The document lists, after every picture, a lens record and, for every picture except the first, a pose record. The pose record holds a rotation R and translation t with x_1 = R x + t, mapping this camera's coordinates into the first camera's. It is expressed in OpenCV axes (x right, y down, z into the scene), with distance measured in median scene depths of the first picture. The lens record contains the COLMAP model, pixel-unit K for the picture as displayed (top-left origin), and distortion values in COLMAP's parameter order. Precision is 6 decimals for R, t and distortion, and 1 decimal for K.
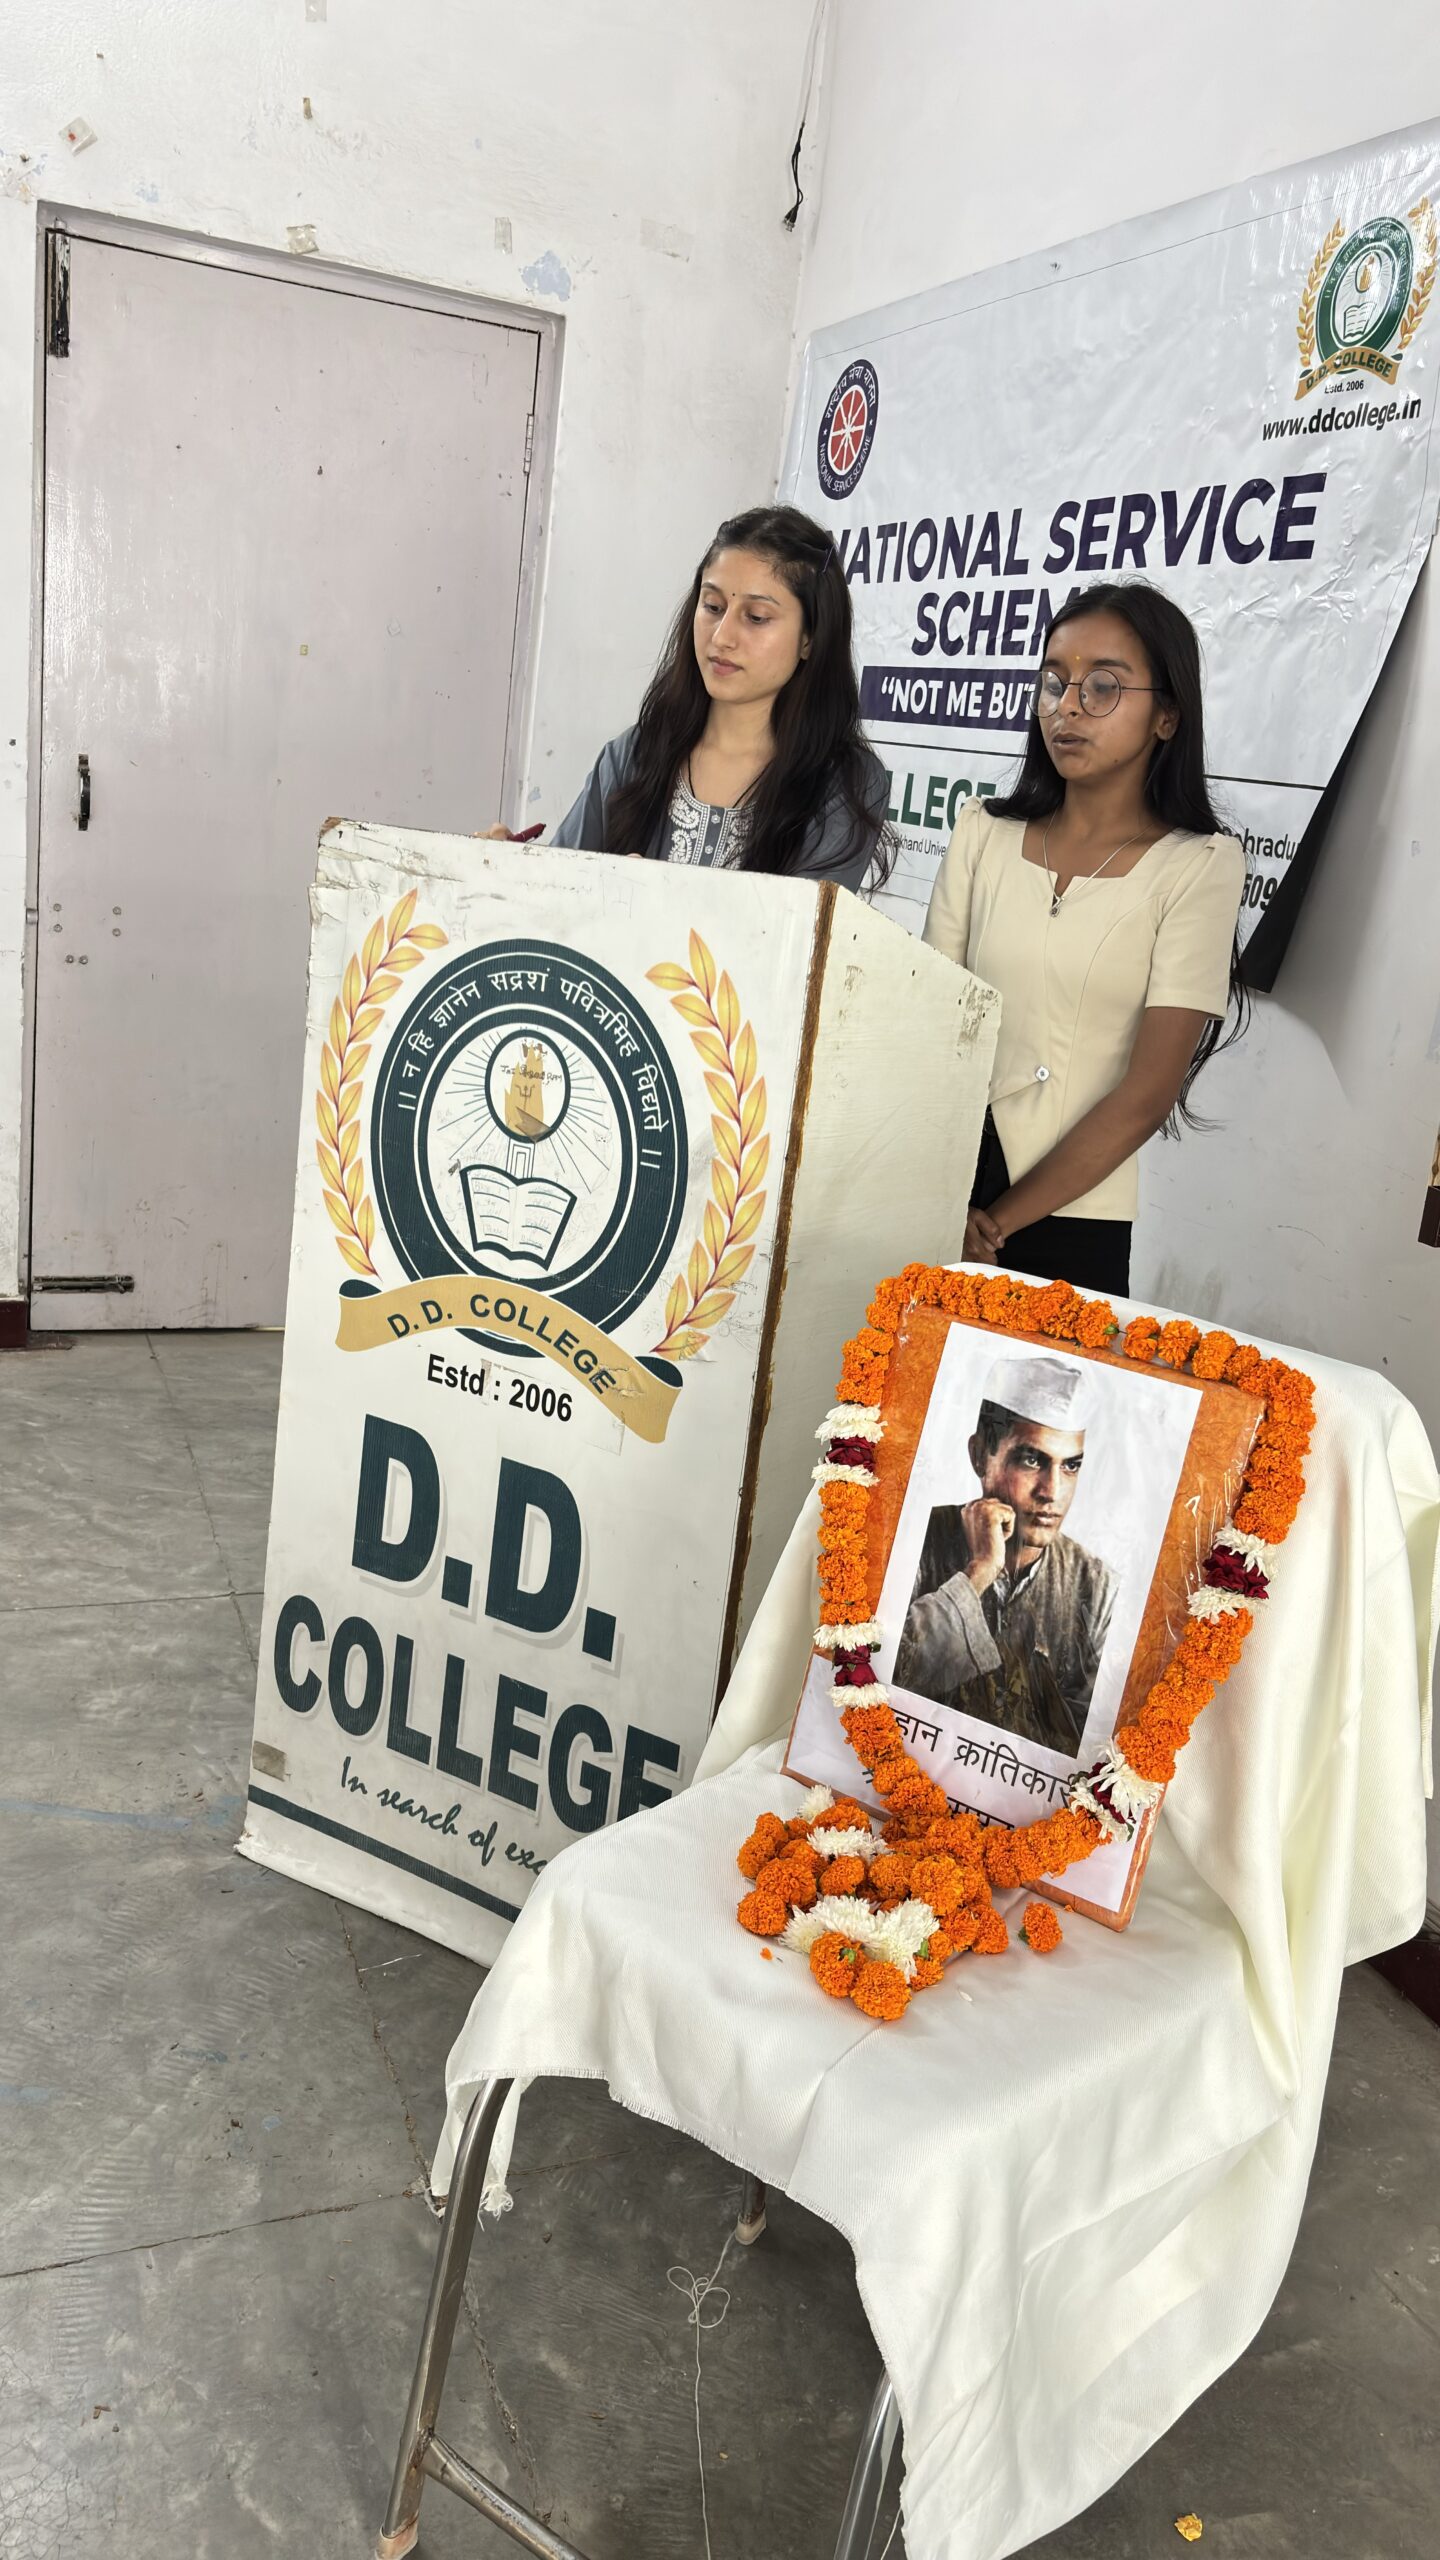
lens RADIAL K [[1911.3, 0, 732.3], [0, 1911.3, 1291.2], [0, 0, 1]] dist [0.018704, -0.013735]
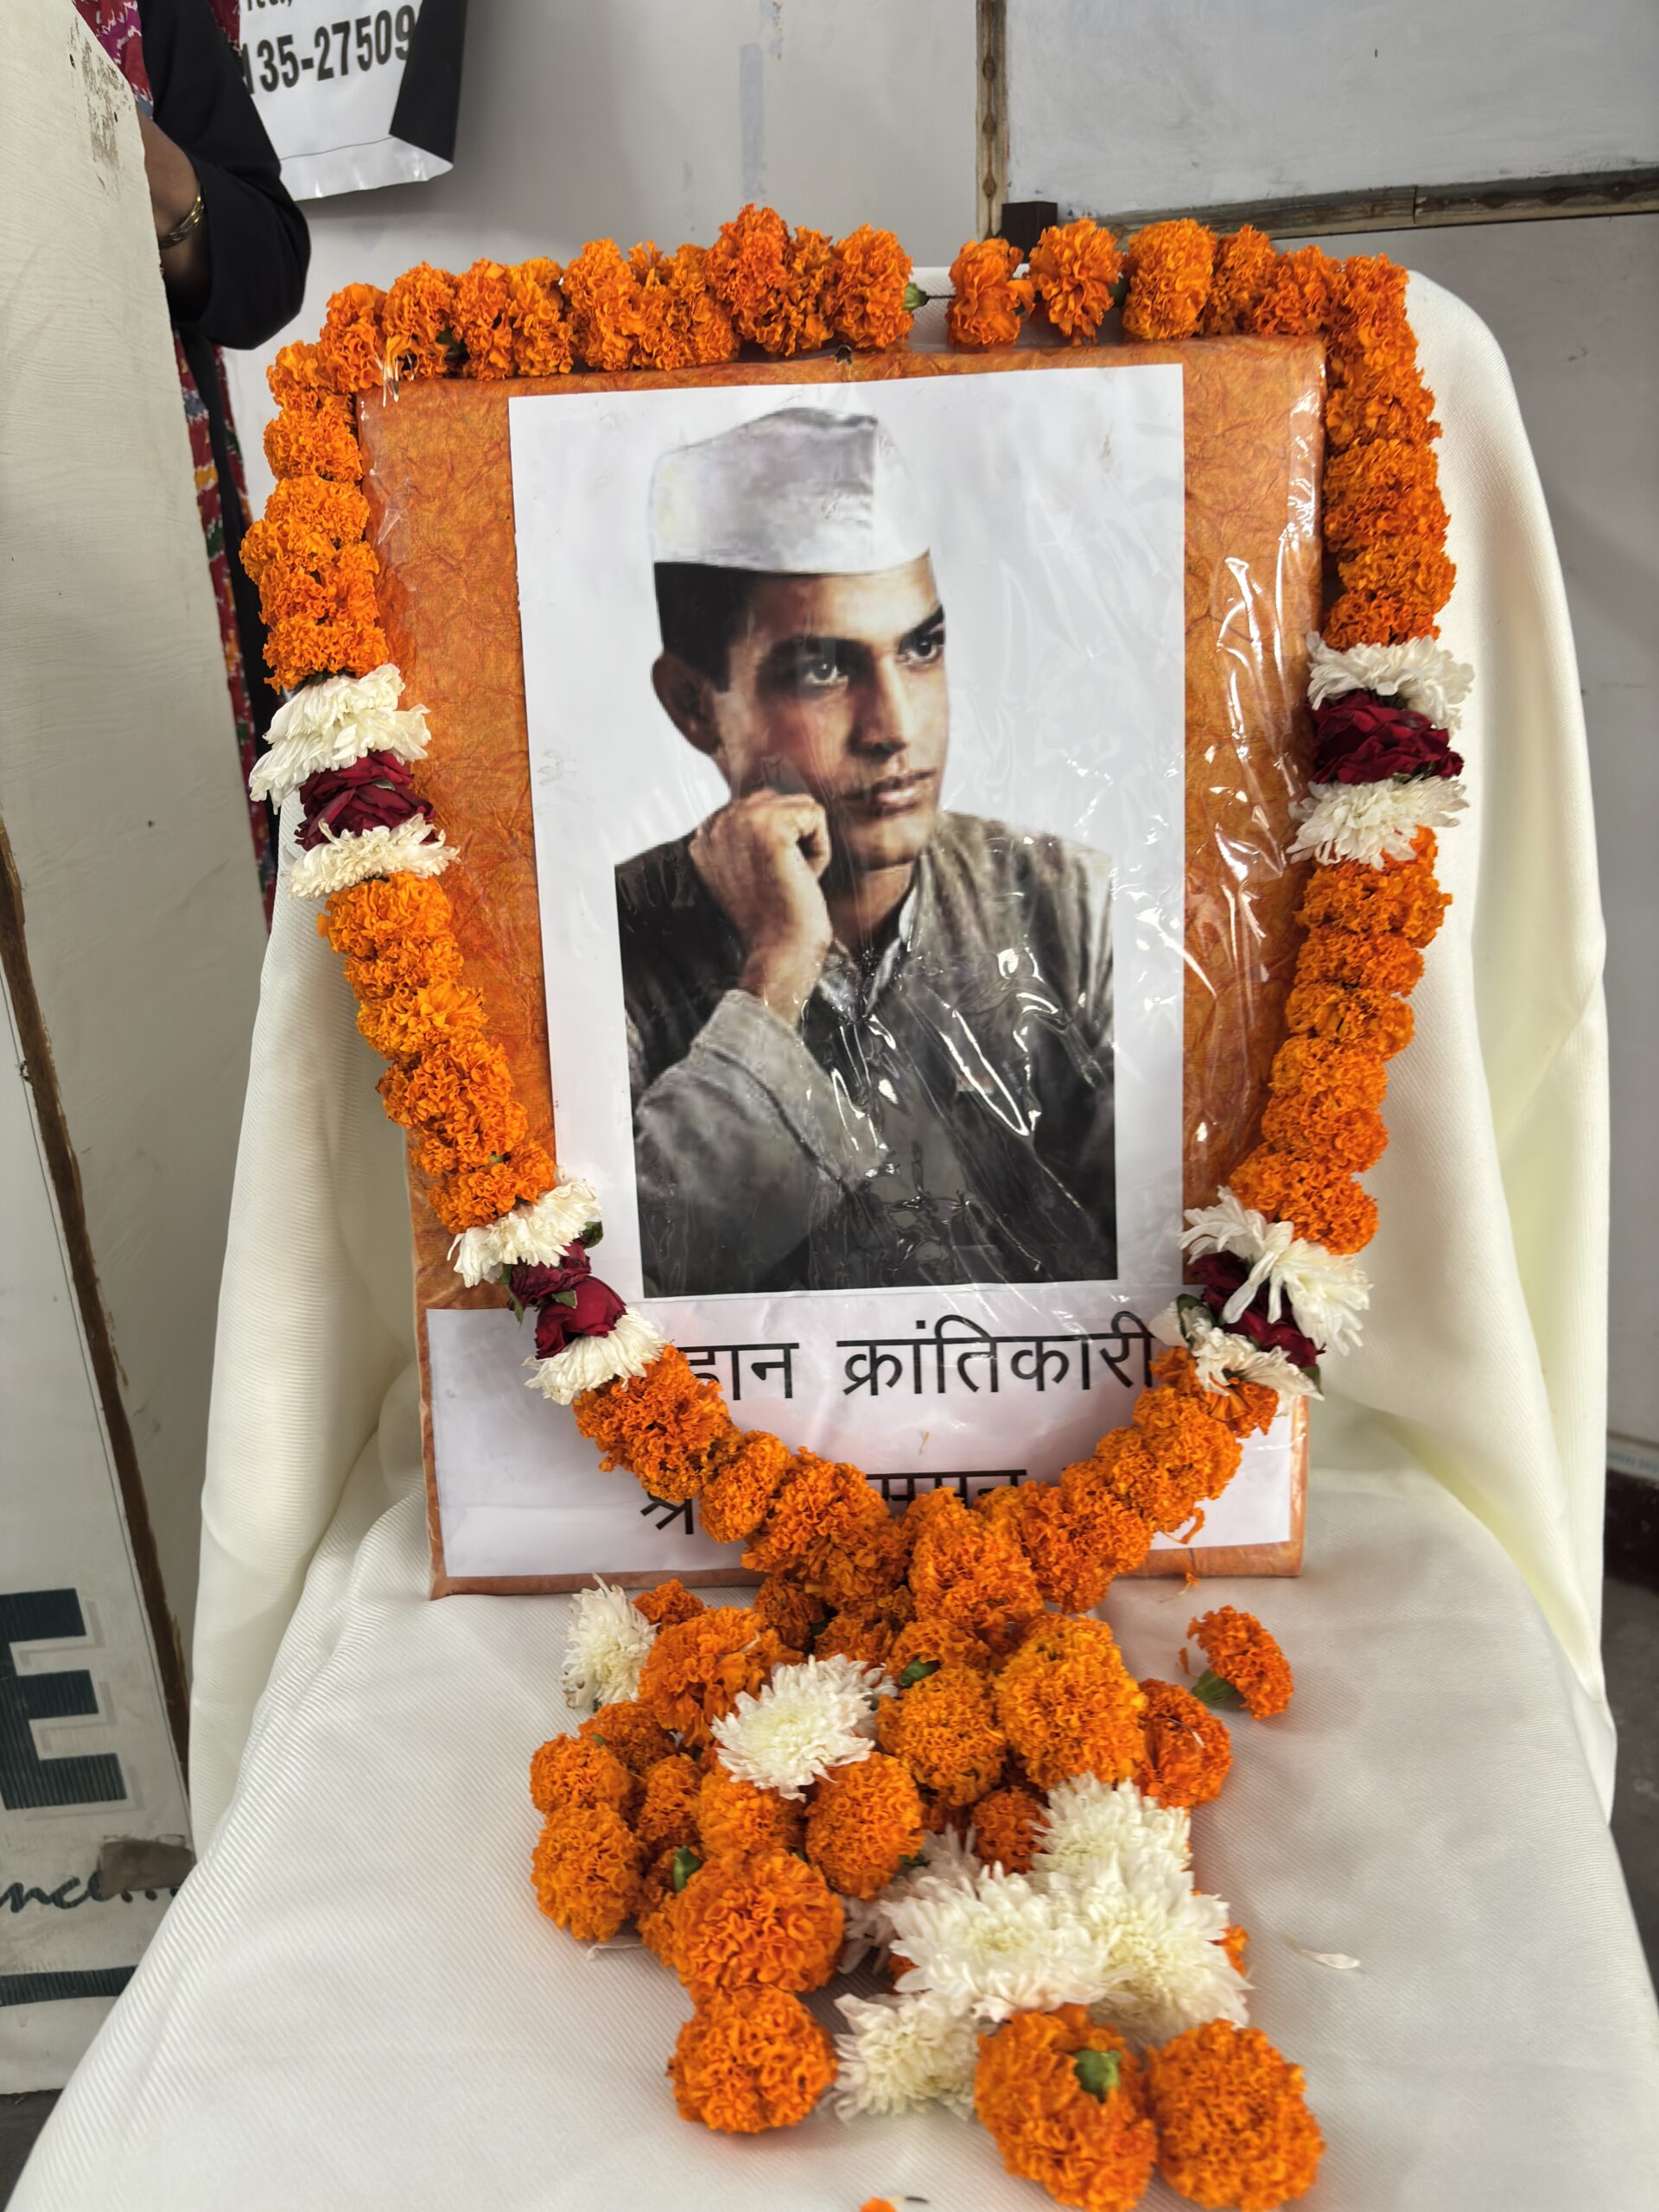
lens RADIAL K [[1623.8, 0, 812.0], [0, 1623.8, 1110.0], [0, 0, 1]] dist [0.036482, -0.047009]
pose [[0.799769, -0.353703, 0.485040, -0.050610], [0.278343, 0.934375, 0.222416, 0.098522], [-0.531878, -0.042874, 0.845735, 0.697824]]
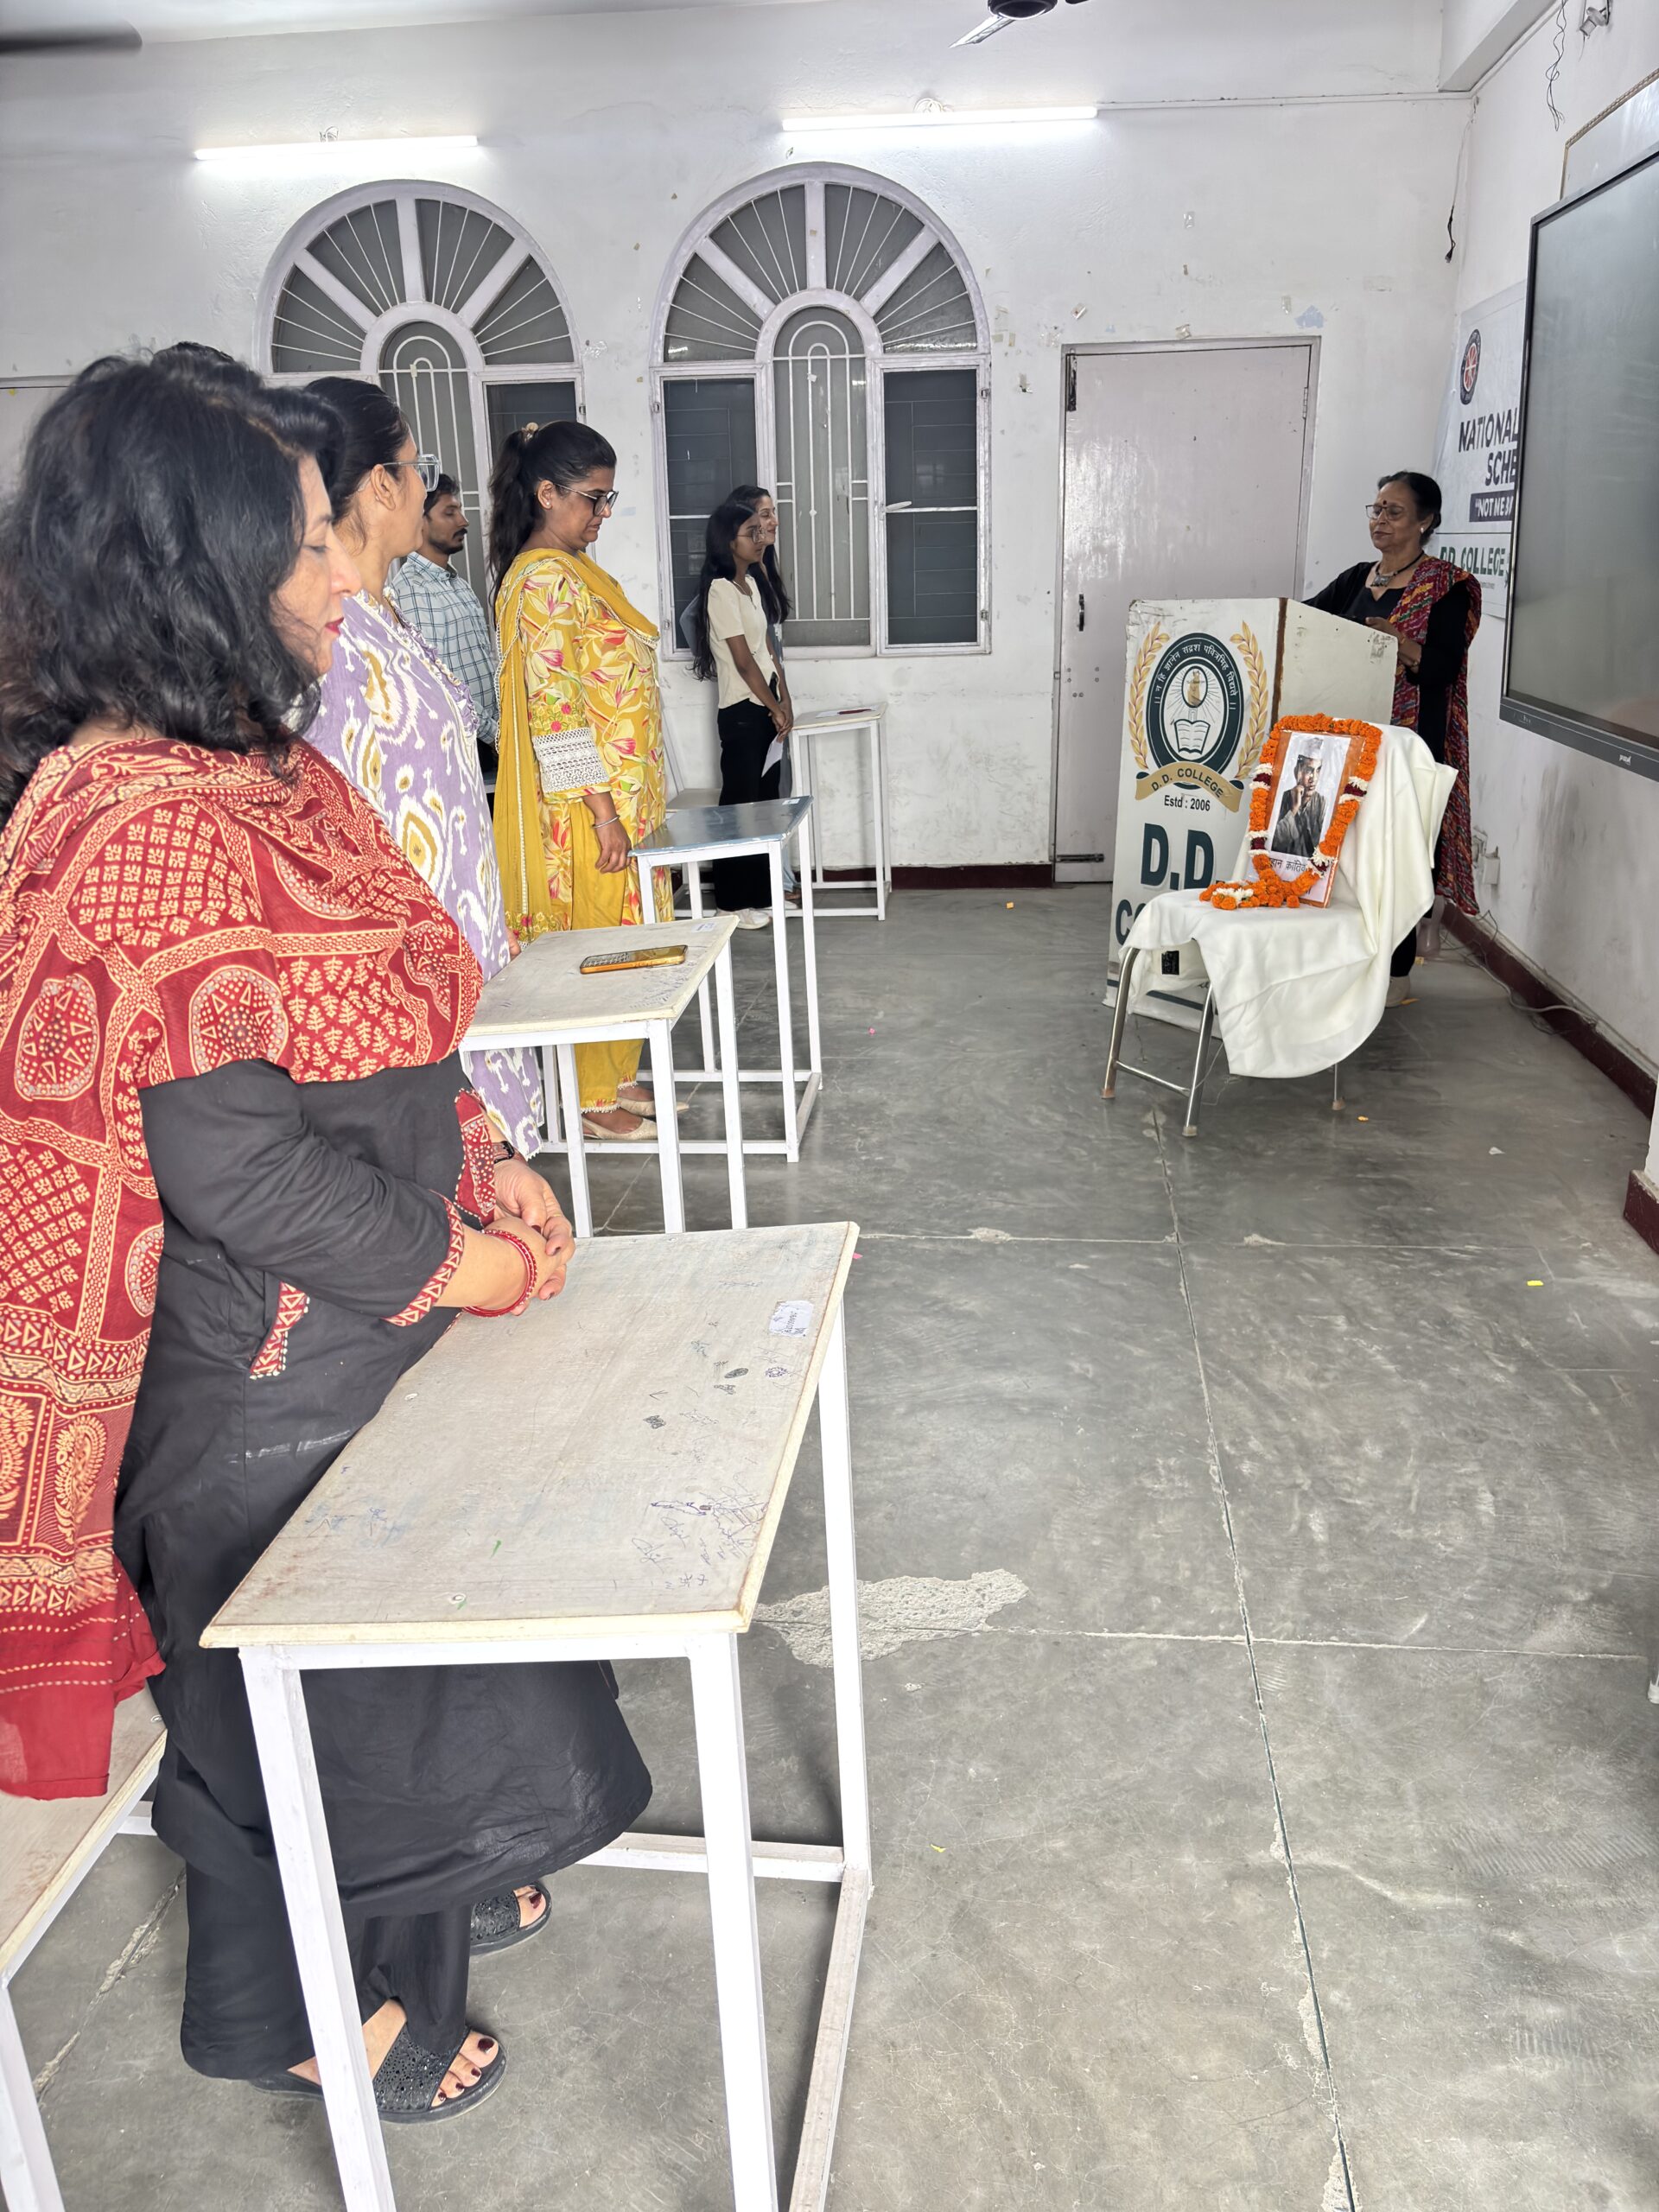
lens RADIAL K [[1623.8, 0, 856.0], [0, 1623.8, 1074.8], [0, 0, 1]] dist [0.036482, -0.047009]
pose [[0.871772, 0.018919, -0.489546, 0.577509], [-0.015076, 0.999817, 0.011791, 0.396793], [0.489679, -0.002898, 0.871898, -1.184548]]
